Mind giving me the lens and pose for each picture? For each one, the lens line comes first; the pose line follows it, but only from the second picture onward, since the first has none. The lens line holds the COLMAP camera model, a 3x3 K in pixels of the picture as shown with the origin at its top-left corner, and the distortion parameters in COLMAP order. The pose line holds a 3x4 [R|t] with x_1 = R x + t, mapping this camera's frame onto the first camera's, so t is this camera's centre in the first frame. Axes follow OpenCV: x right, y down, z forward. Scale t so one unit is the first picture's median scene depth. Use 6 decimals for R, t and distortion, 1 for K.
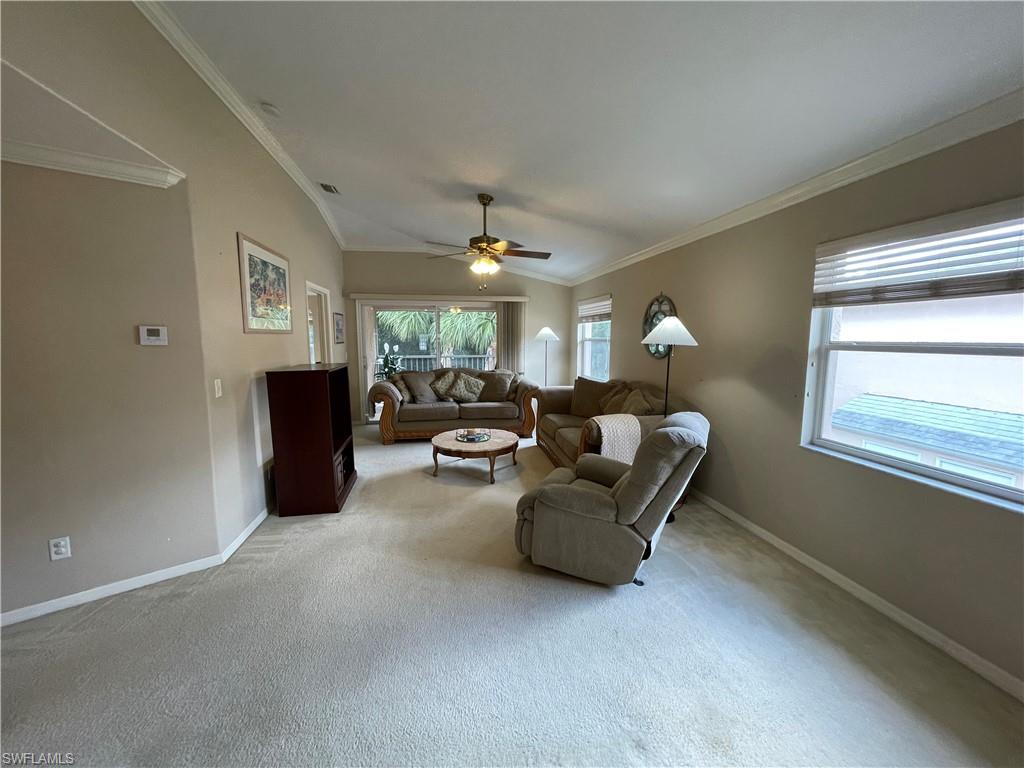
lens RADIAL K [[412.1, 0, 508.1], [0, 412.1, 386.7], [0, 0, 1]] dist [0.000092, -0.000019]
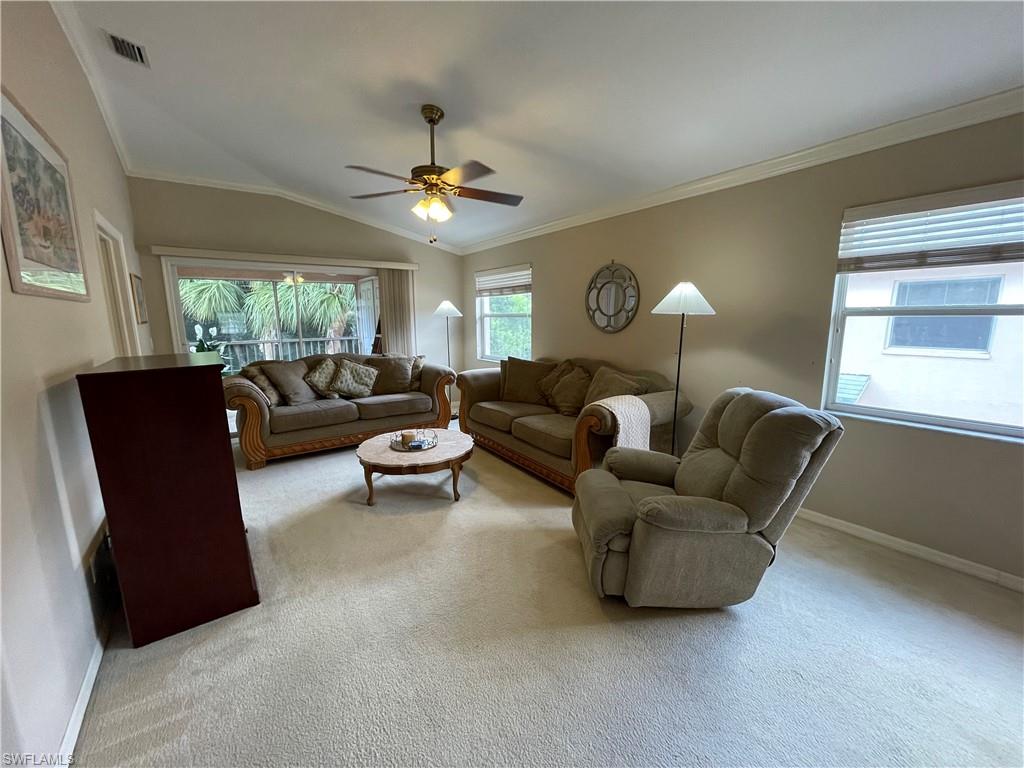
lens RADIAL K [[415.3, 0, 510.1], [0, 415.3, 386.0], [0, 0, 1]] dist [0.000531, 0.000324]
pose [[0.901135, -0.078844, 0.426308, -0.223093], [0.060660, 0.996581, 0.056090, -0.012915], [-0.429273, -0.024685, 0.902837, 0.223326]]
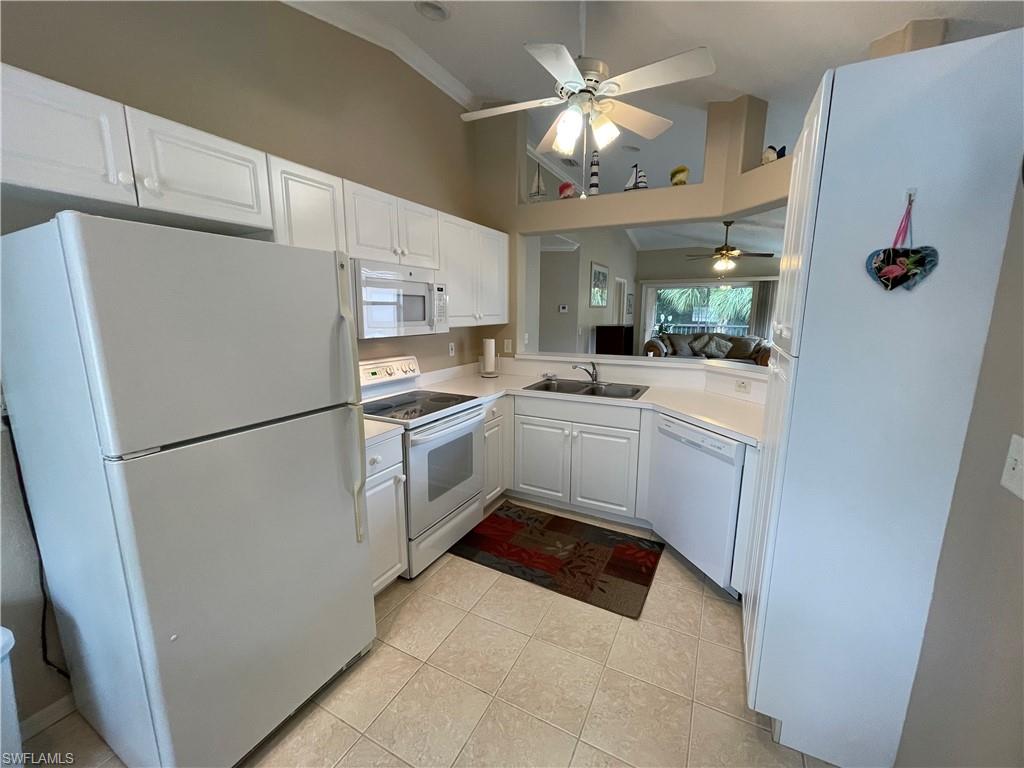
lens RADIAL K [[412.1, 0, 508.1], [0, 412.1, 386.7], [0, 0, 1]] dist [0.000092, -0.000019]
pose [[0.790700, 0.112013, -0.601869, 0.240167], [-0.073080, 0.993359, 0.088865, 0.078548], [0.607826, -0.026281, 0.793635, -0.636880]]
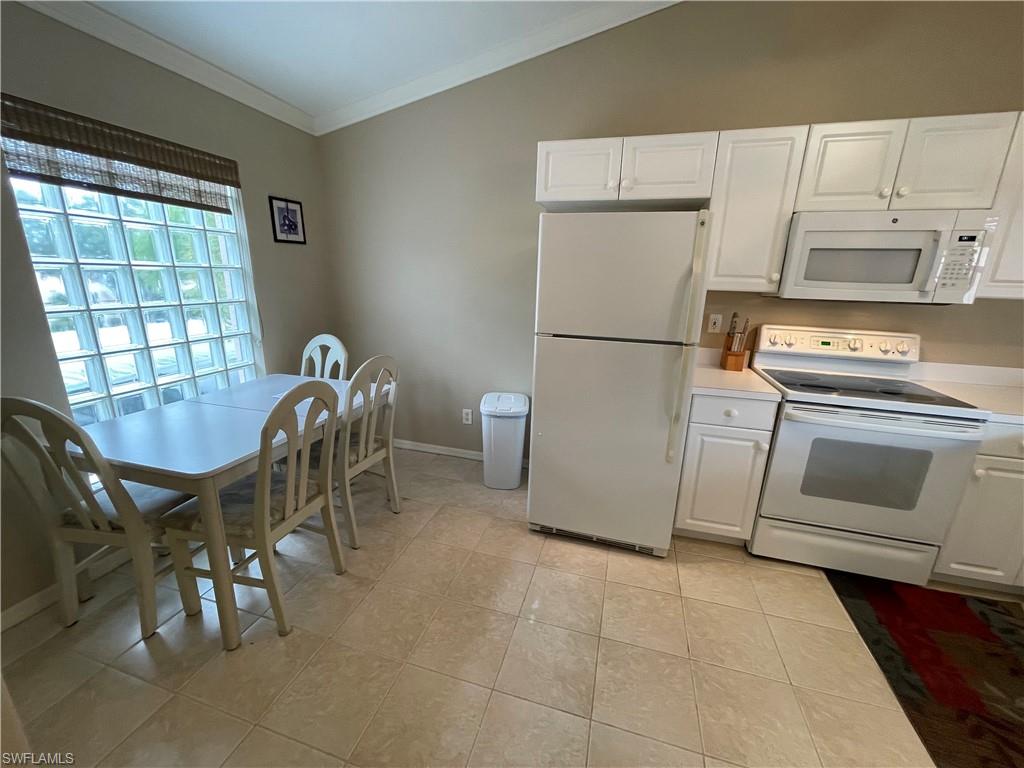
lens RADIAL K [[412.1, 0, 508.1], [0, 412.1, 386.7], [0, 0, 1]] dist [0.000092, -0.000019]
pose [[-0.441119, 0.228533, -0.867863, 0.357817], [-0.129387, 0.940736, 0.313488, 0.068216], [0.888073, 0.250576, -0.385407, -0.448002]]
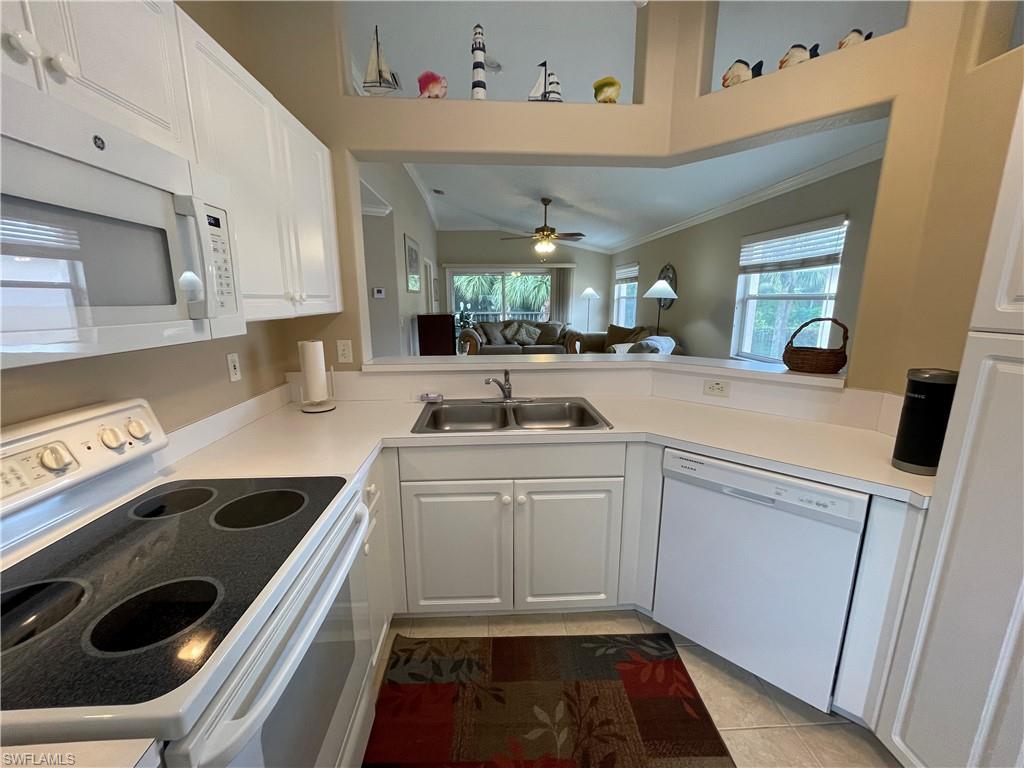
lens RADIAL K [[412.1, 0, 508.1], [0, 412.1, 386.7], [0, 0, 1]] dist [0.000092, -0.000019]
pose [[0.992656, 0.021277, -0.119087, 0.000188], [-0.010524, 0.995867, 0.090209, 0.067403], [0.120515, -0.088293, 0.988777, -0.448278]]
